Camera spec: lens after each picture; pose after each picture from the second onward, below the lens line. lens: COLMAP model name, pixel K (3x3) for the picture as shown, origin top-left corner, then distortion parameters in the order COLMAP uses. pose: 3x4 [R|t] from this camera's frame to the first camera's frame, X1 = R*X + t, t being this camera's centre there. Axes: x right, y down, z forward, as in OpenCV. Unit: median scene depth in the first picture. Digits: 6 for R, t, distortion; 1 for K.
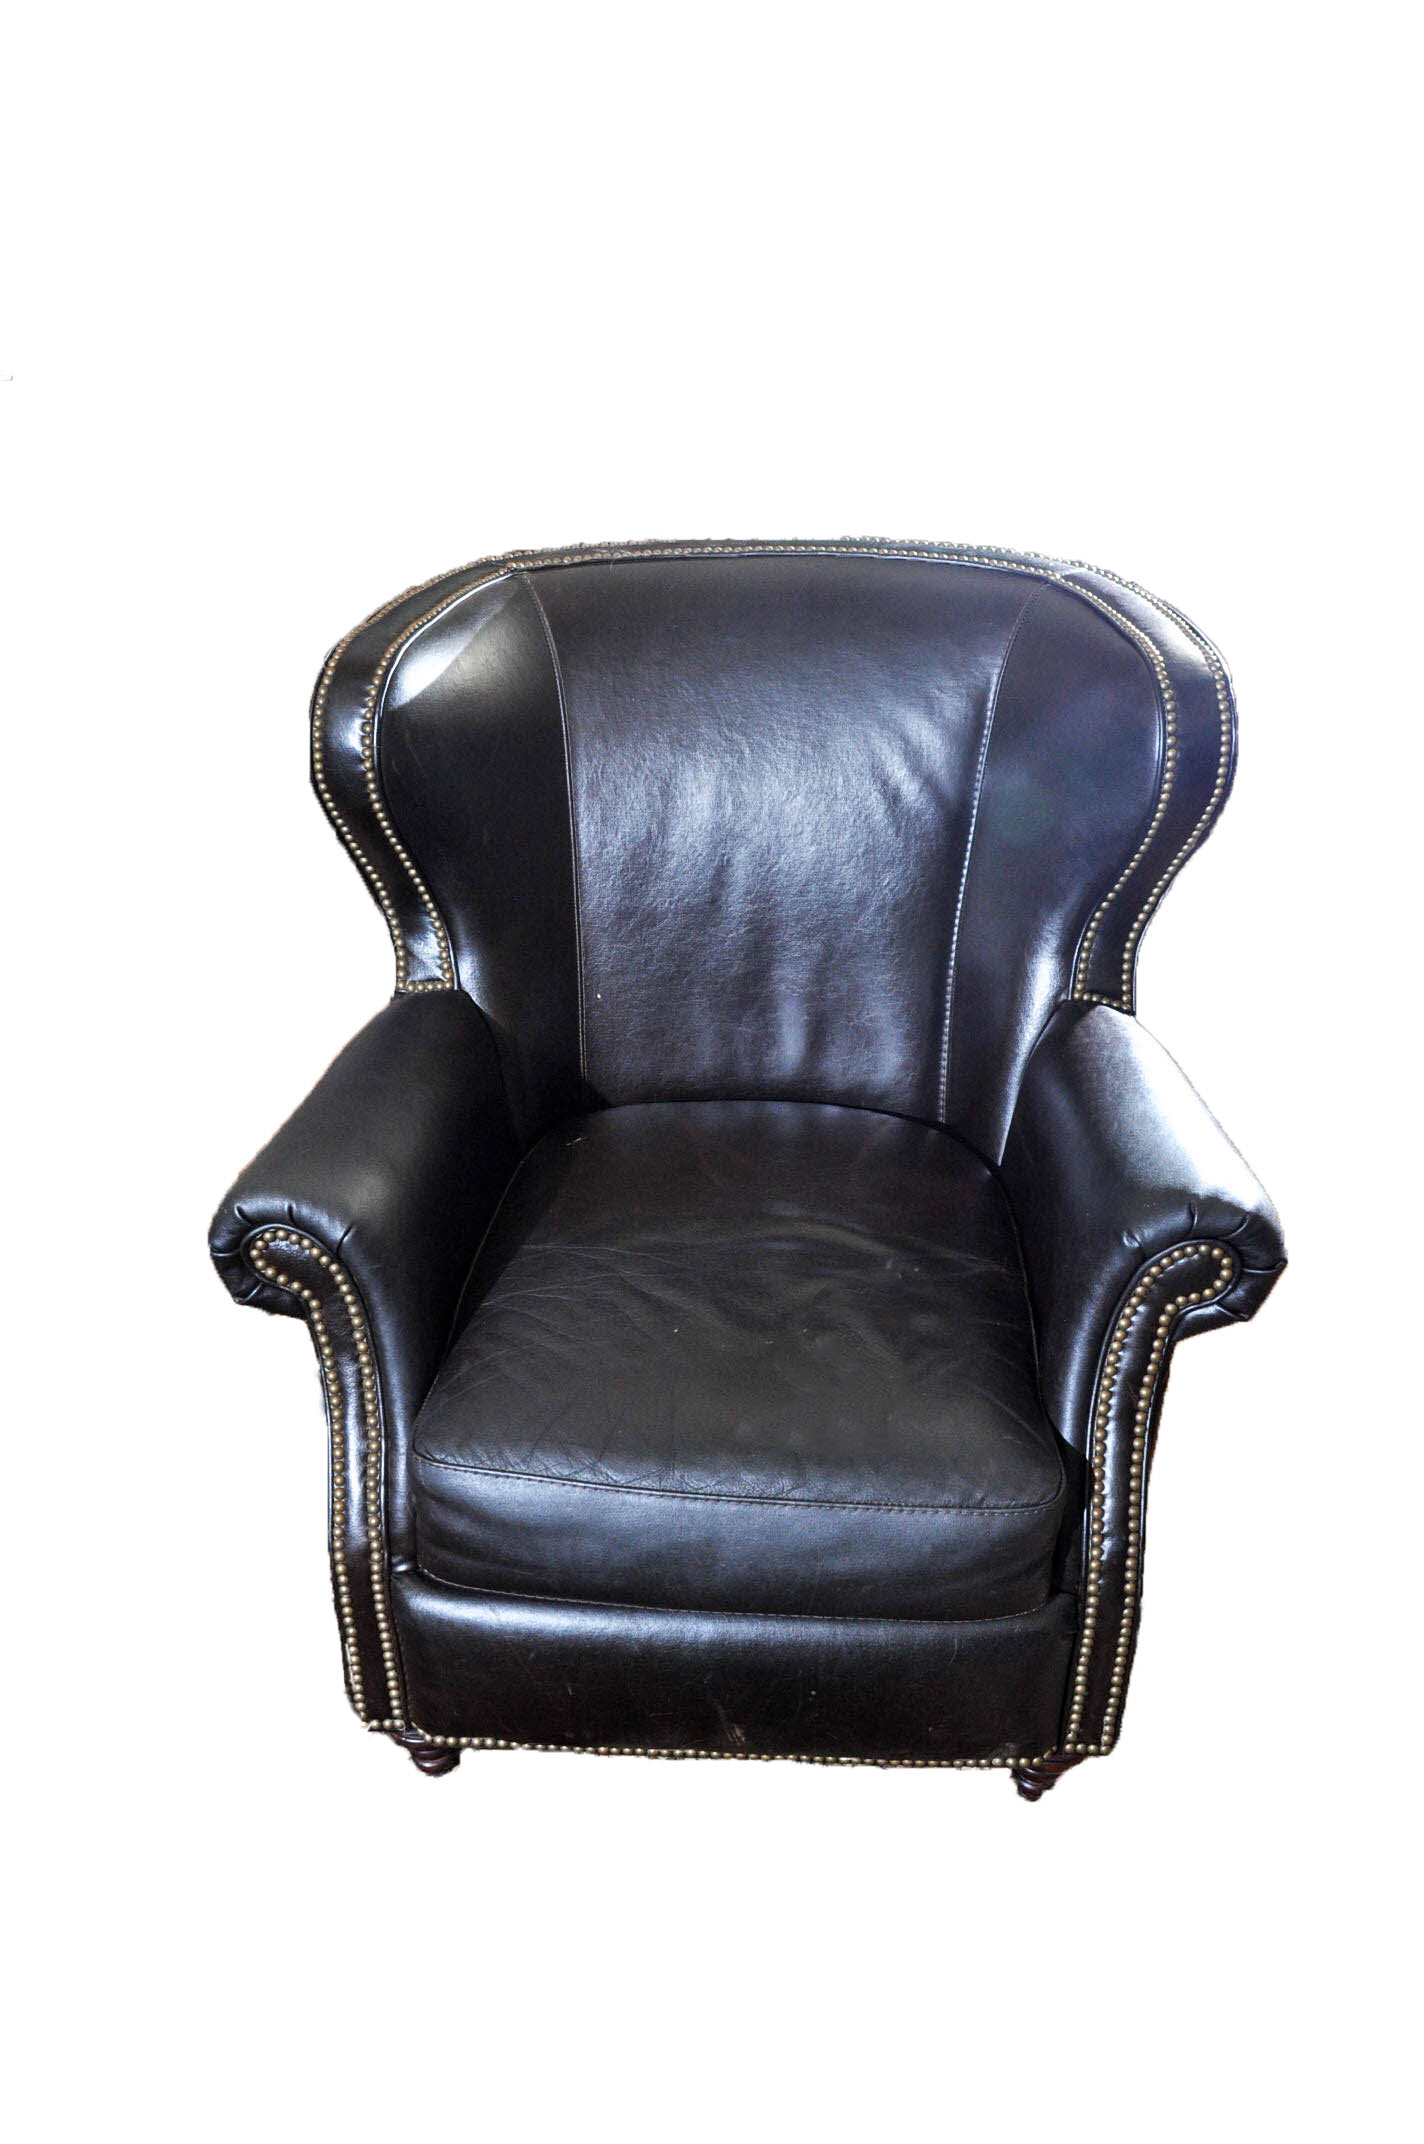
lens RADIAL K [[1674.9, 0, 712.0], [0, 1674.9, 1072.0], [0, 0, 1]] dist [-0.059781, 0.000449]
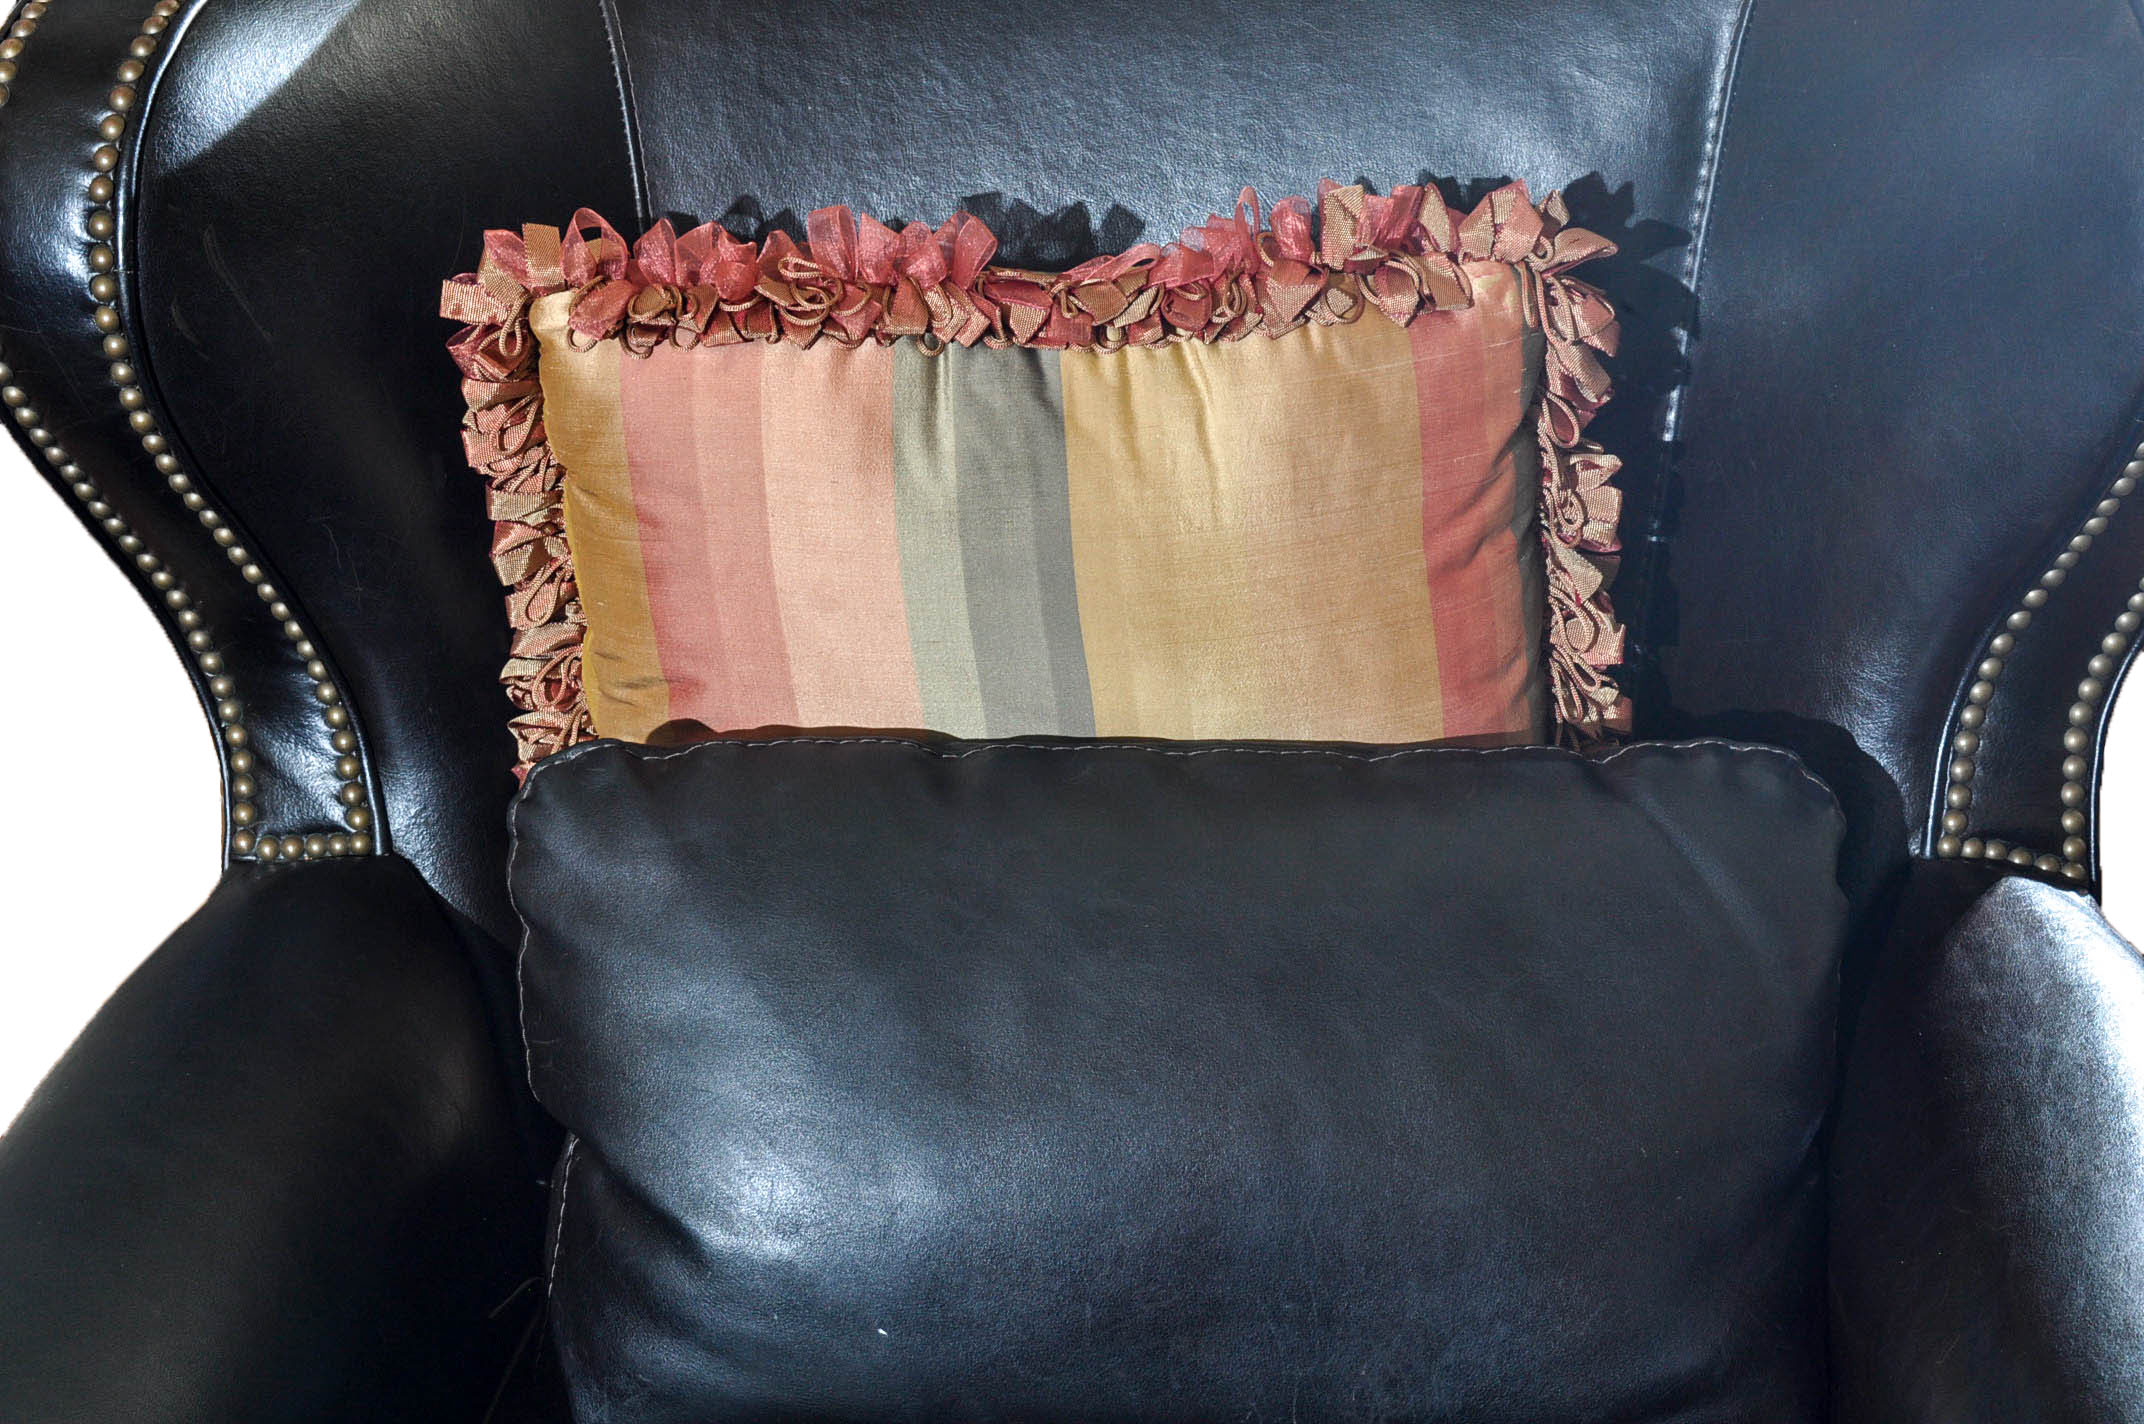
lens RADIAL K [[3501.4, 0, 1066.1], [0, 3501.4, 825.8], [0, 0, 1]] dist [0.017381, 0.053813]
pose [[0.999678, -0.020554, -0.014892, 0.025965], [0.020937, 0.999443, 0.026006, -0.083717], [0.014350, -0.026309, 0.999551, 0.188370]]
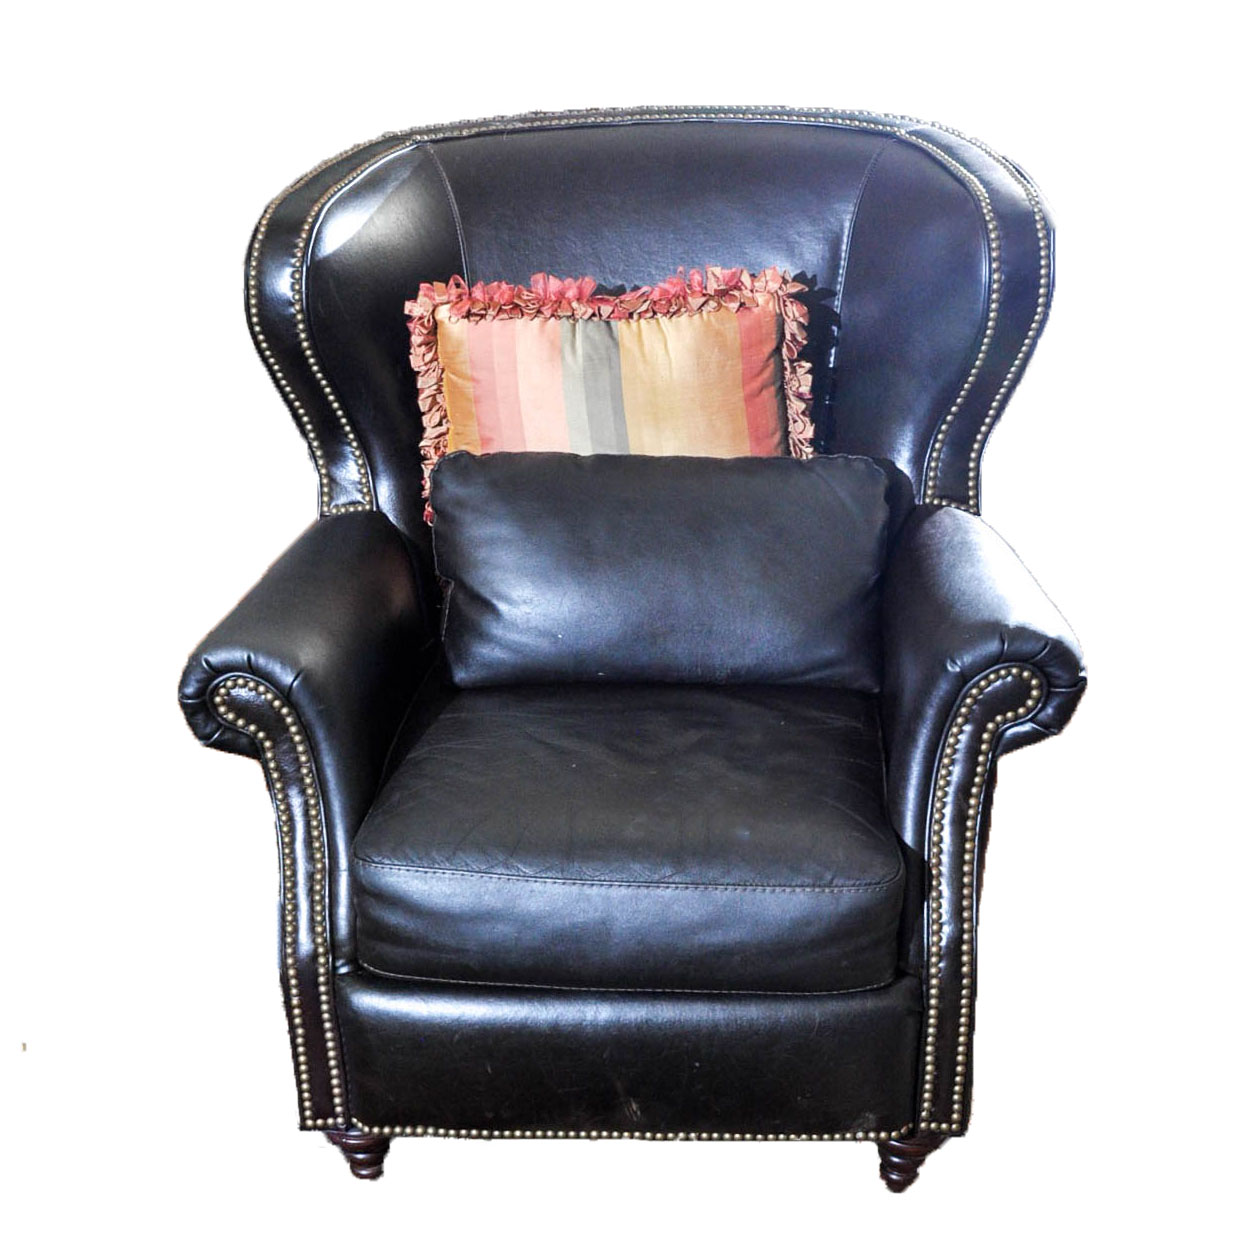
lens RADIAL K [[1774.9, 0, 576.3], [0, 1774.9, 621.6], [0, 0, 1]] dist [-0.031642, 0.003885]
pose [[0.999487, -0.022195, -0.023075, 0.009248], [0.021124, 0.998733, -0.045684, 0.092870], [0.024059, 0.045173, 0.998689, -0.207774]]
